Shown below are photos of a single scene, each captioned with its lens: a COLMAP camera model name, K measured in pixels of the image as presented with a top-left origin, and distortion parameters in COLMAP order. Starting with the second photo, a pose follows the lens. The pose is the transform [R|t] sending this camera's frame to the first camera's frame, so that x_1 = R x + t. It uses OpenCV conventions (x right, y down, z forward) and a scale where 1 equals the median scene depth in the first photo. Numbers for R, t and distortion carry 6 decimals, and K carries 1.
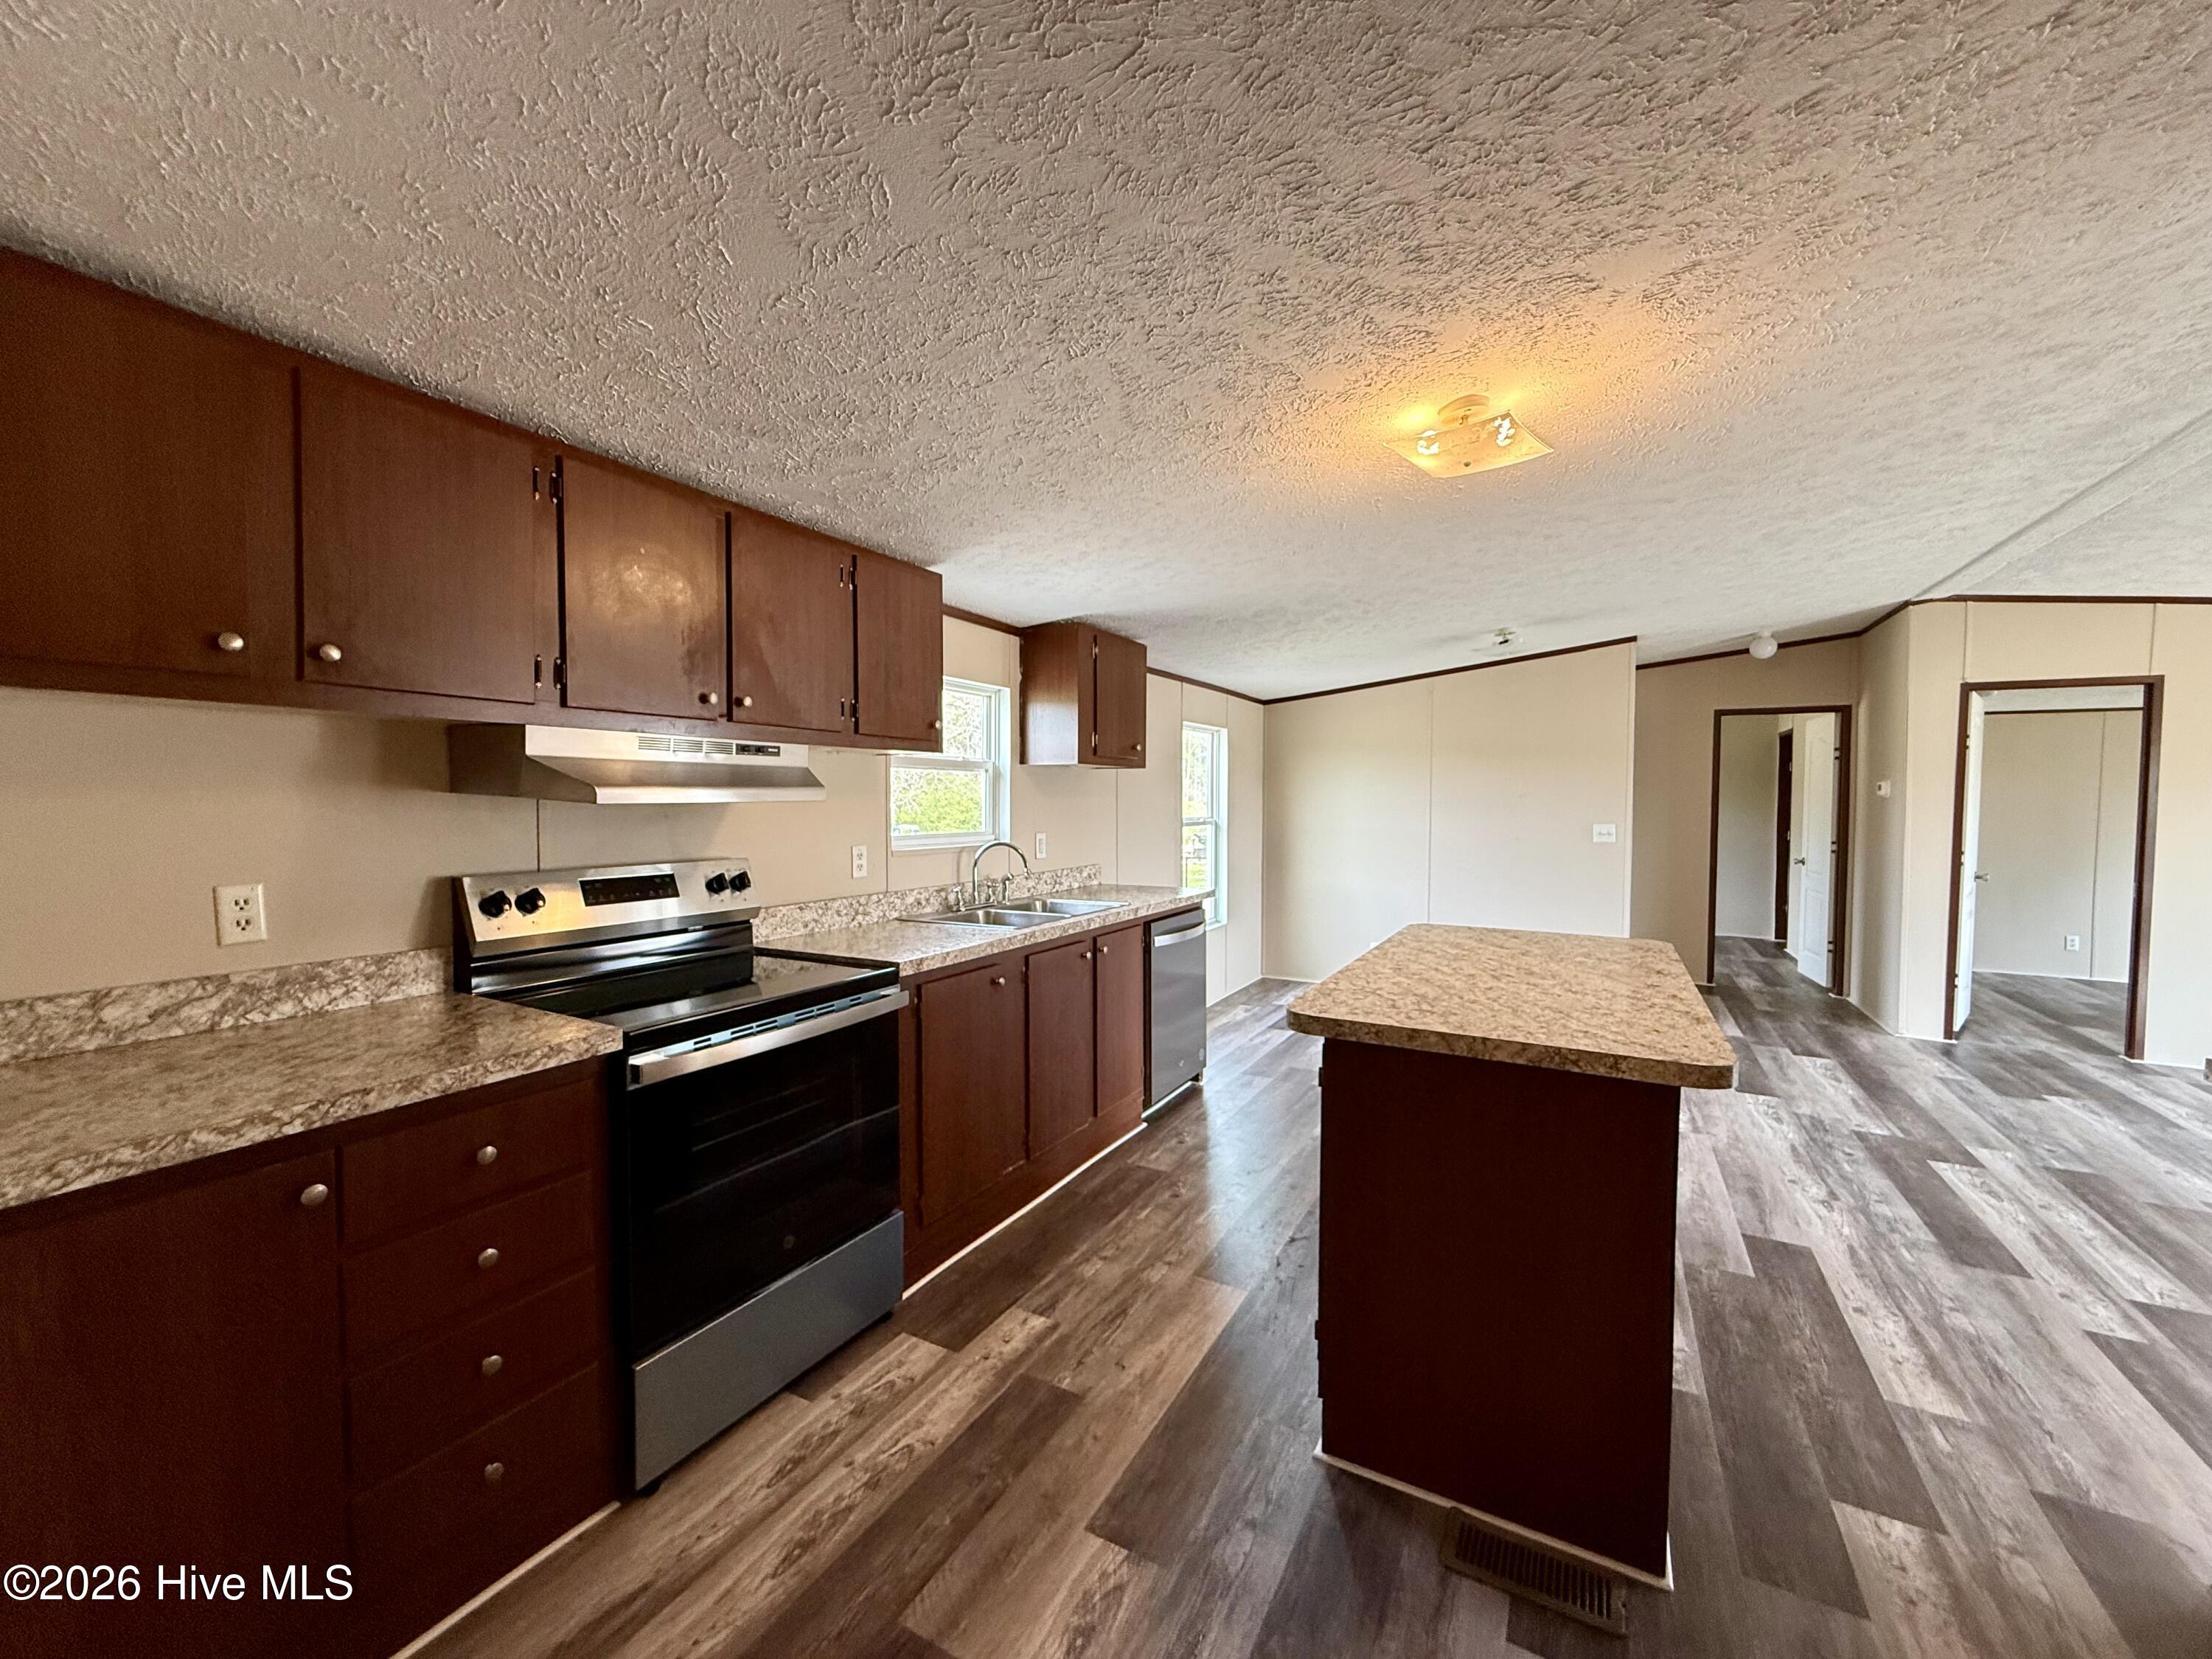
lens RADIAL K [[883.7, 0, 1099.7], [0, 883.7, 829.1], [0, 0, 1]] dist [-0.000286, 0.000635]
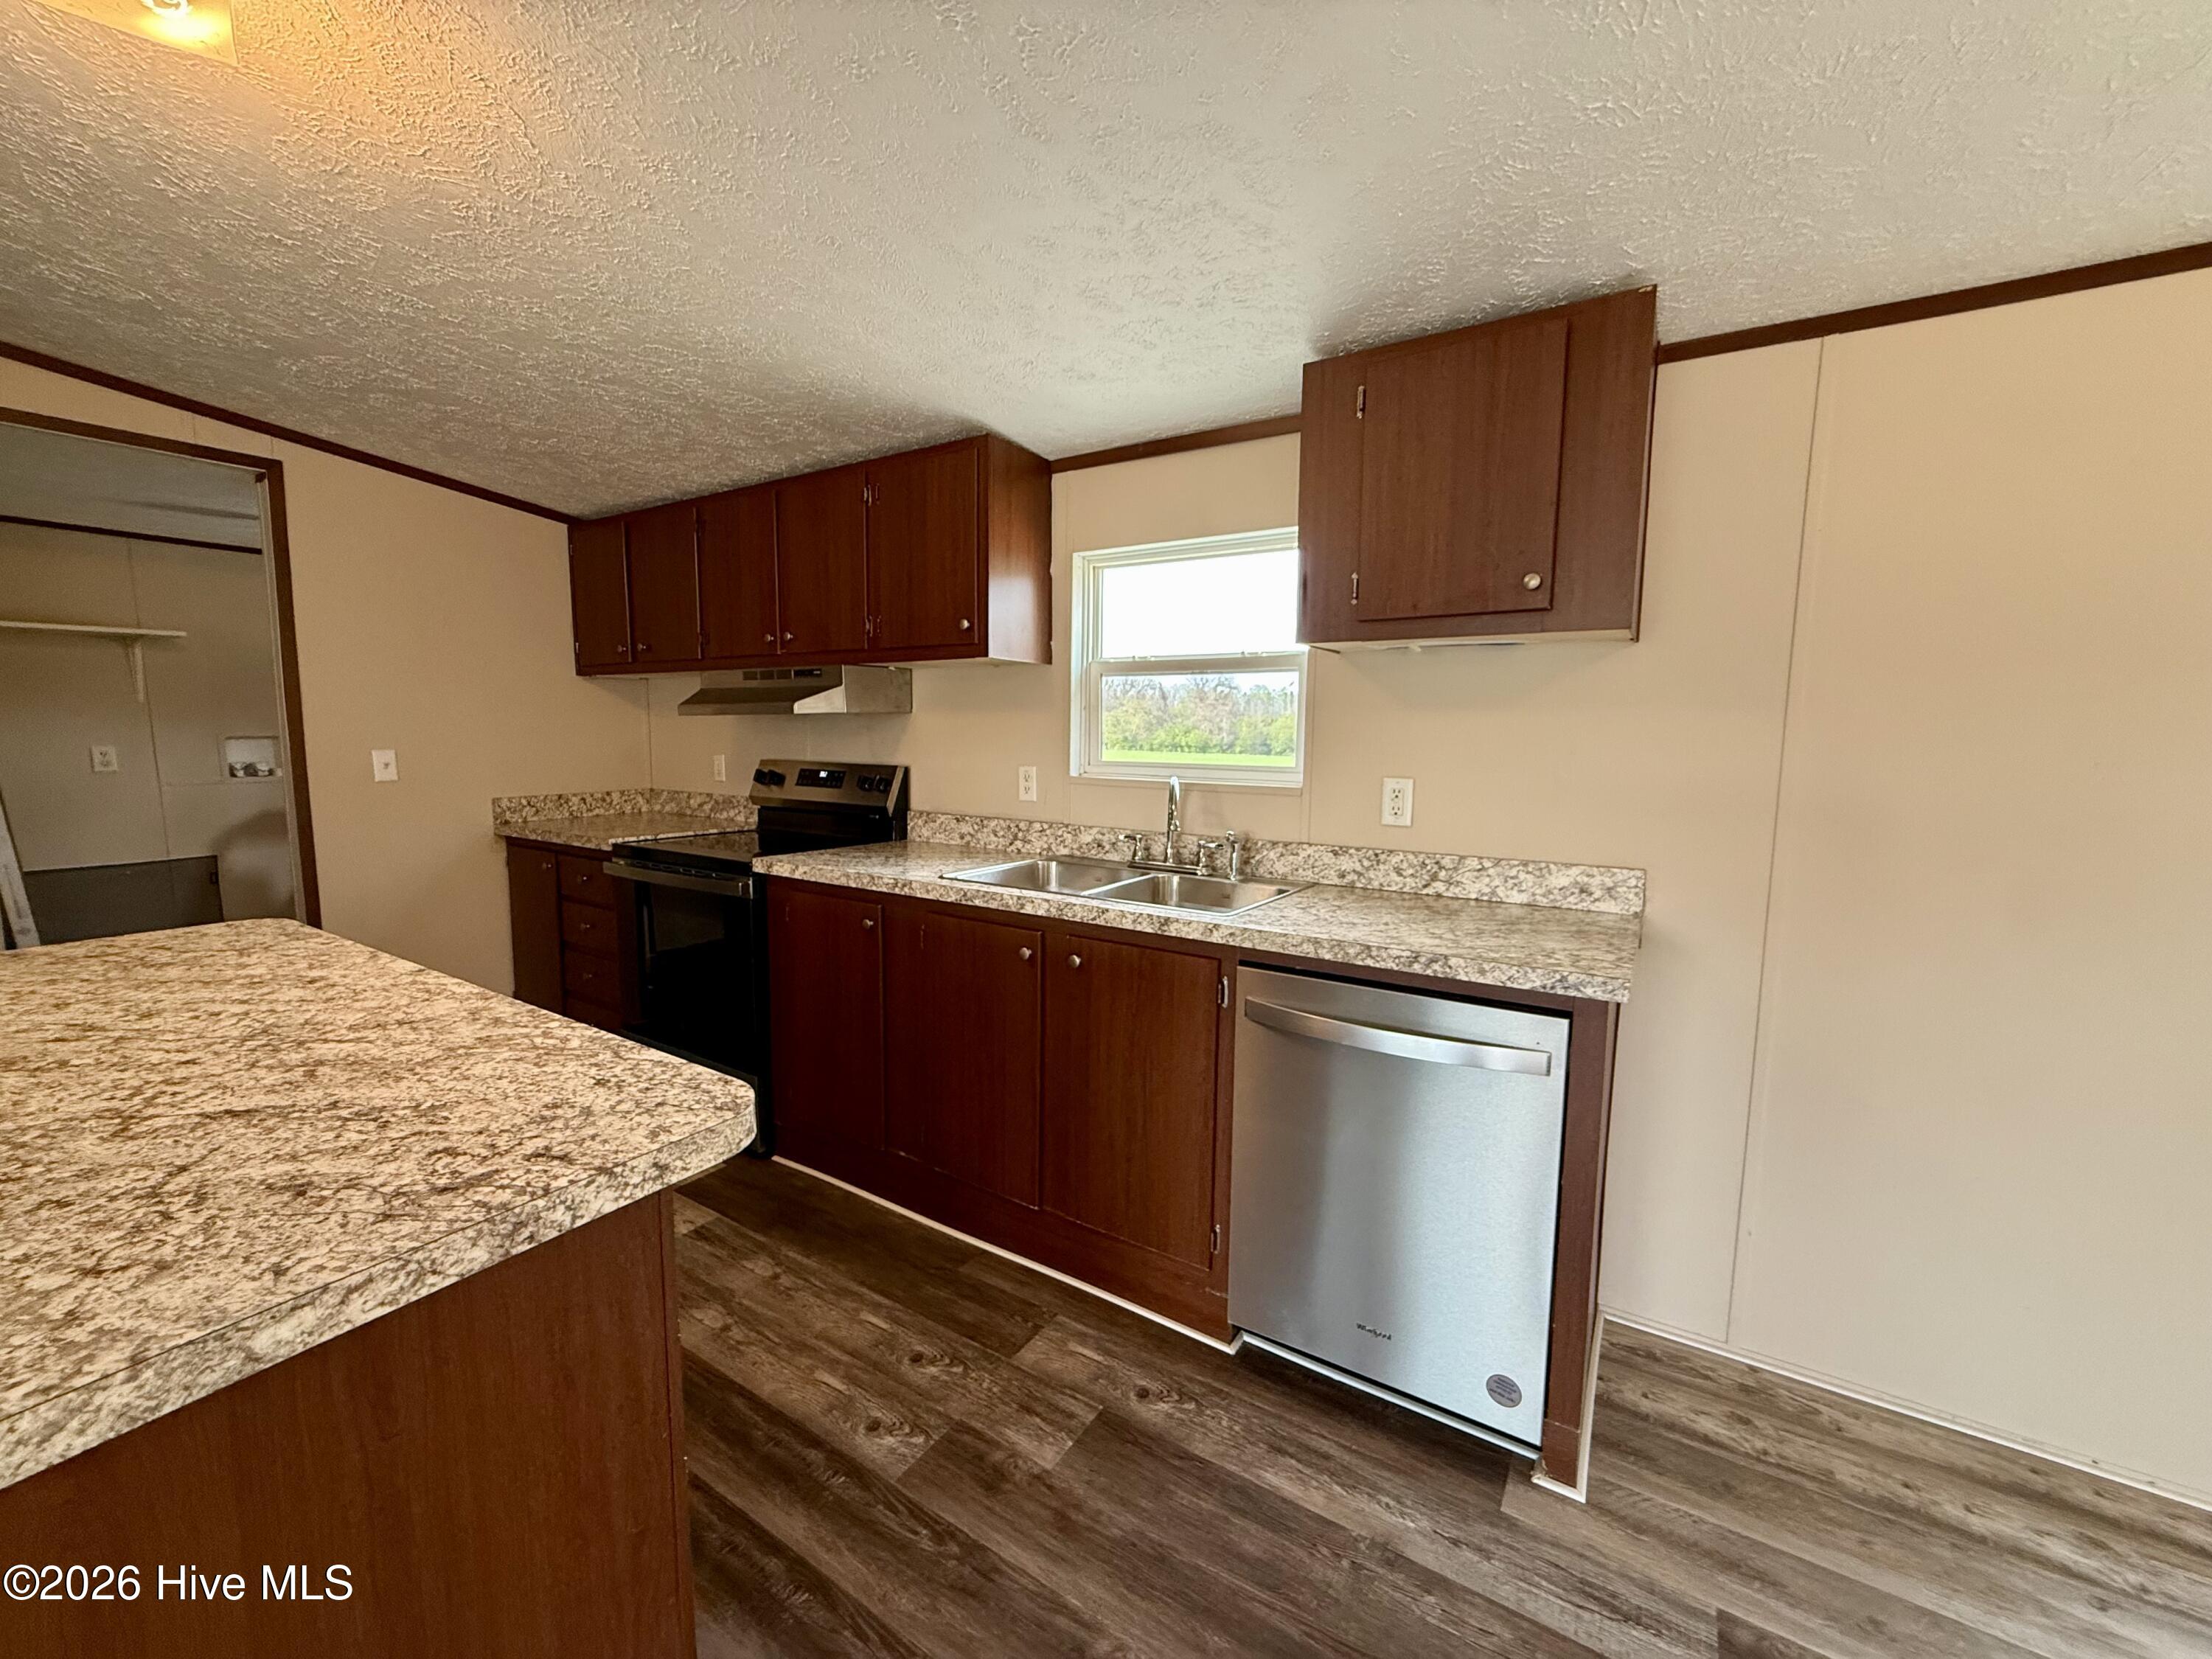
lens RADIAL K [[883.7, 0, 1102.0], [0, 883.7, 828.6], [0, 0, 1]] dist [-0.000286, 0.000635]
pose [[-0.060580, 0.106783, -0.992435, 0.654789], [-0.044507, 0.992983, 0.109559, -0.021451], [0.997171, 0.050808, -0.055402, 1.159694]]
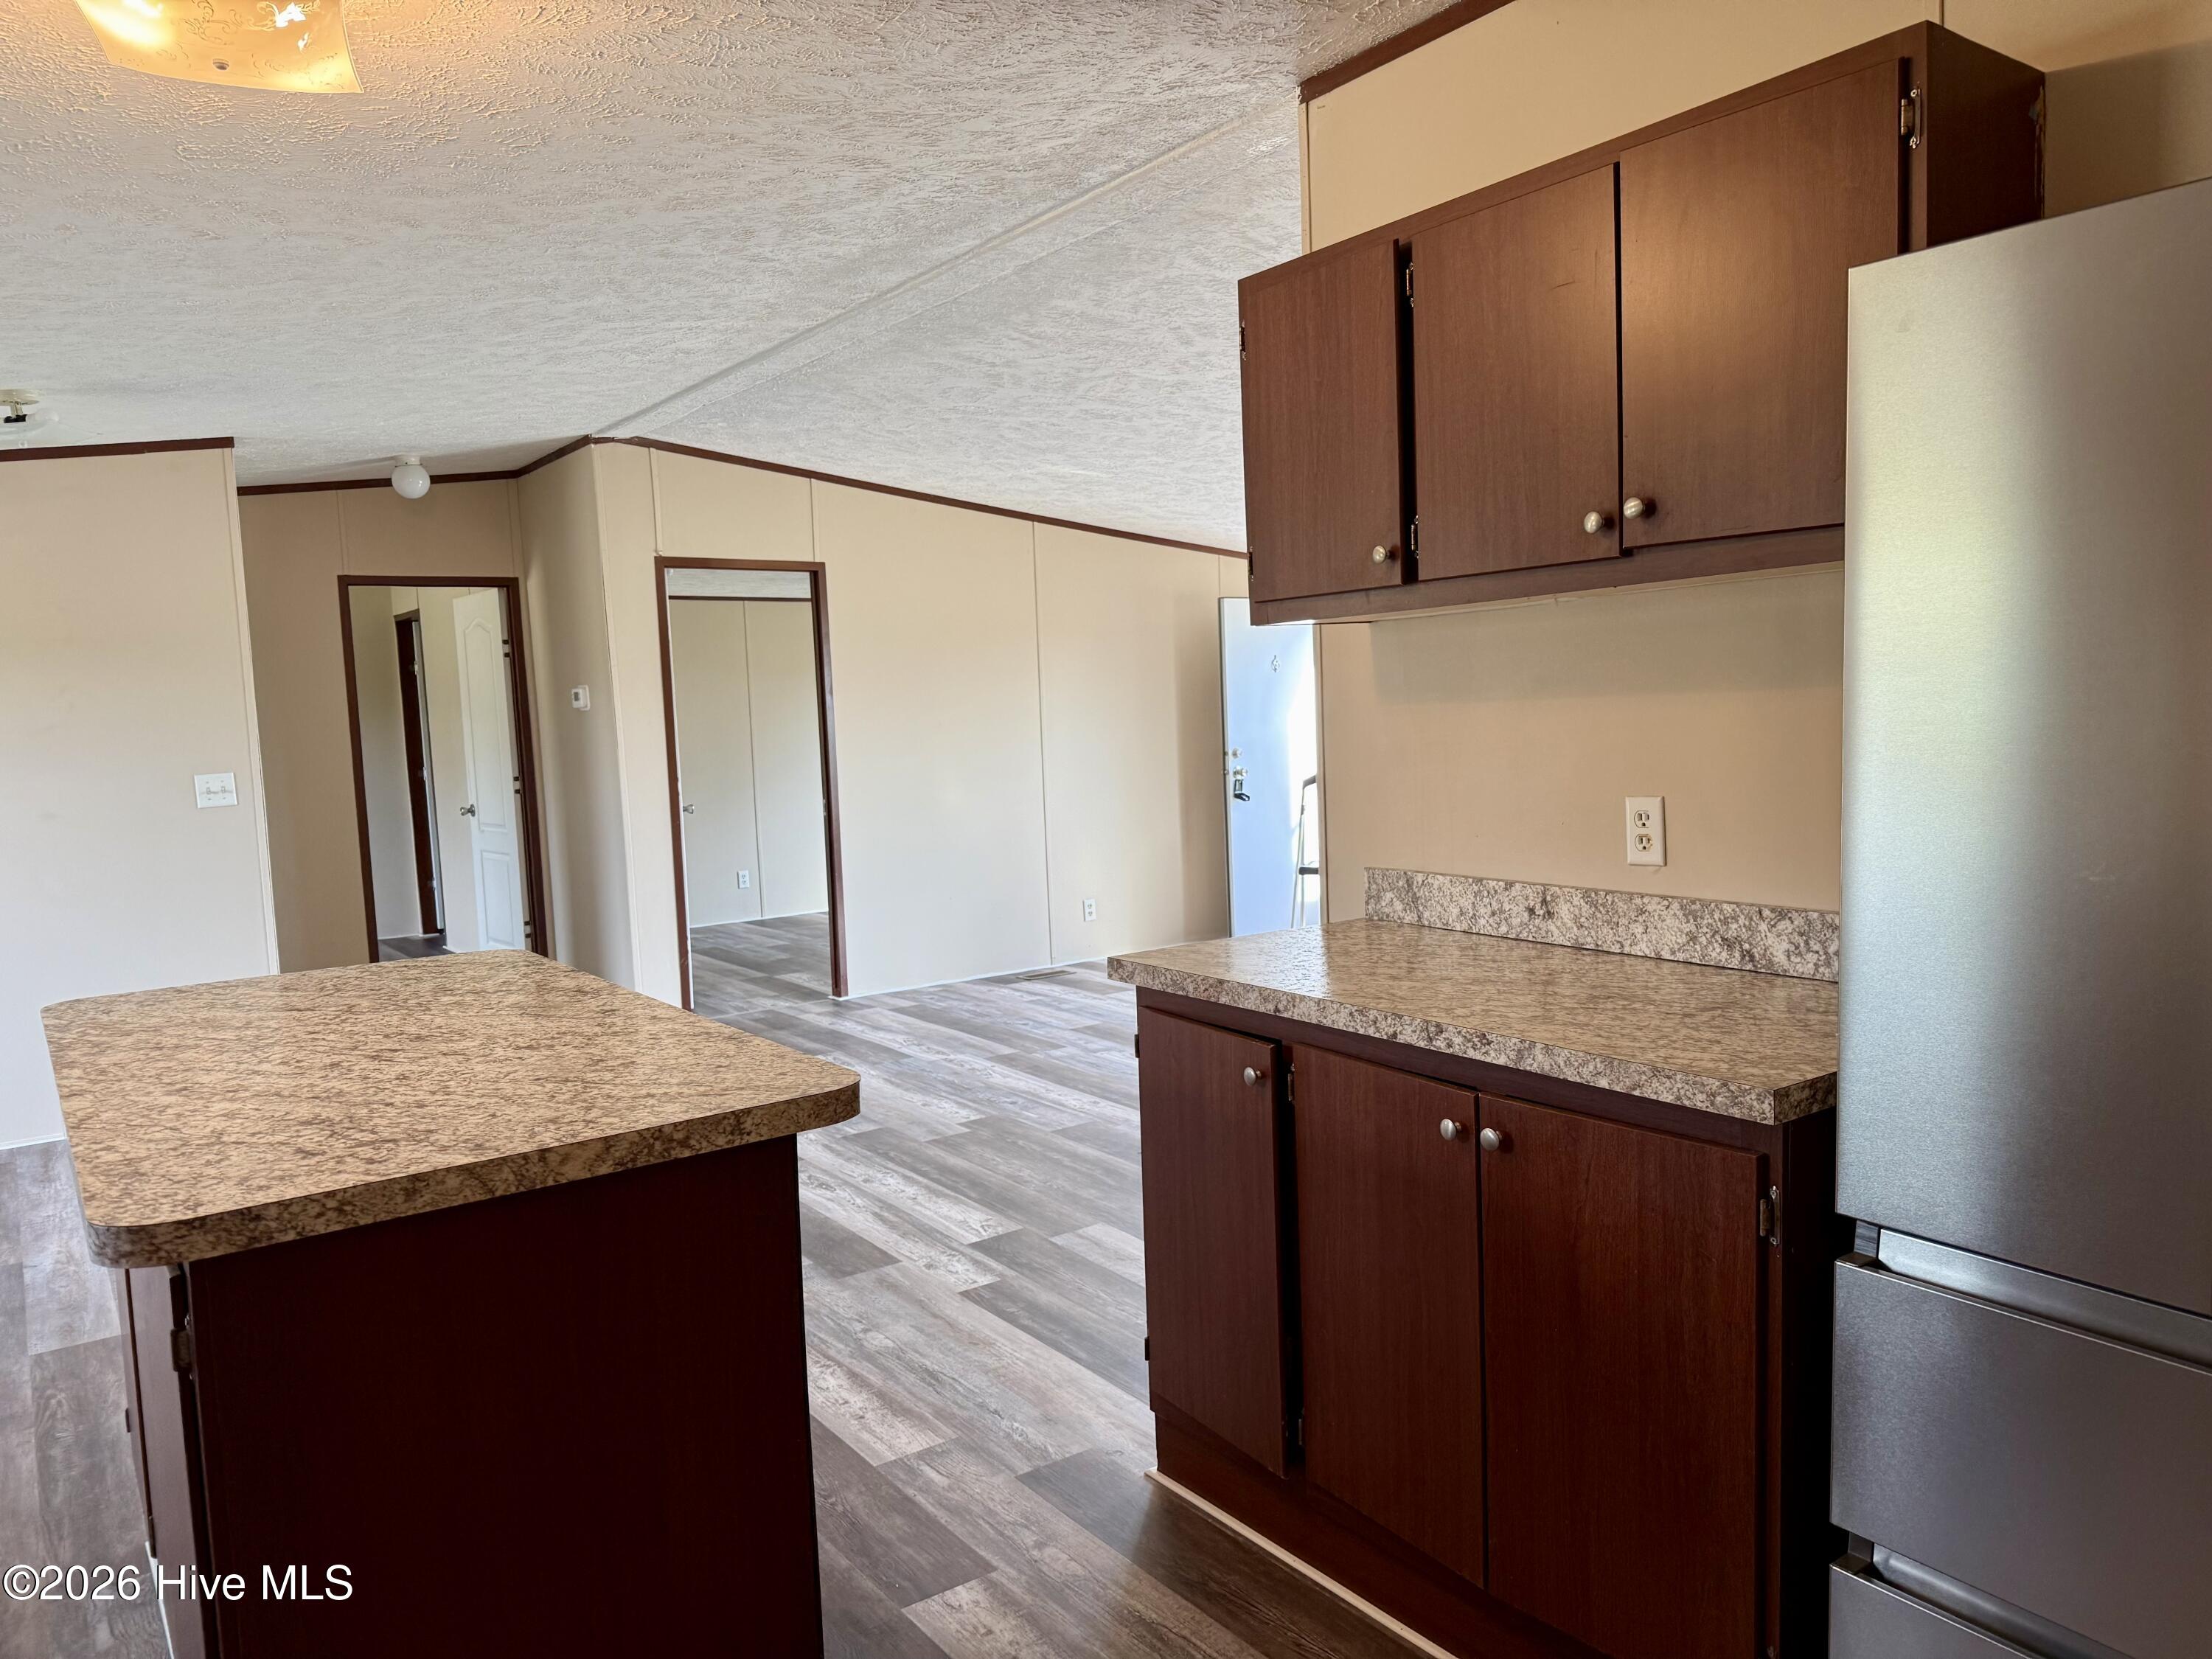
lens RADIAL K [[1547.1, 0, 1126.8], [0, 1547.1, 825.3], [0, 0, 1]] dist [0.072783, -0.100355]
pose [[0.418121, -0.099133, 0.902966, -0.150584], [0.074548, 0.994419, 0.074654, -0.007995], [-0.905327, 0.036100, 0.423177, 0.123963]]
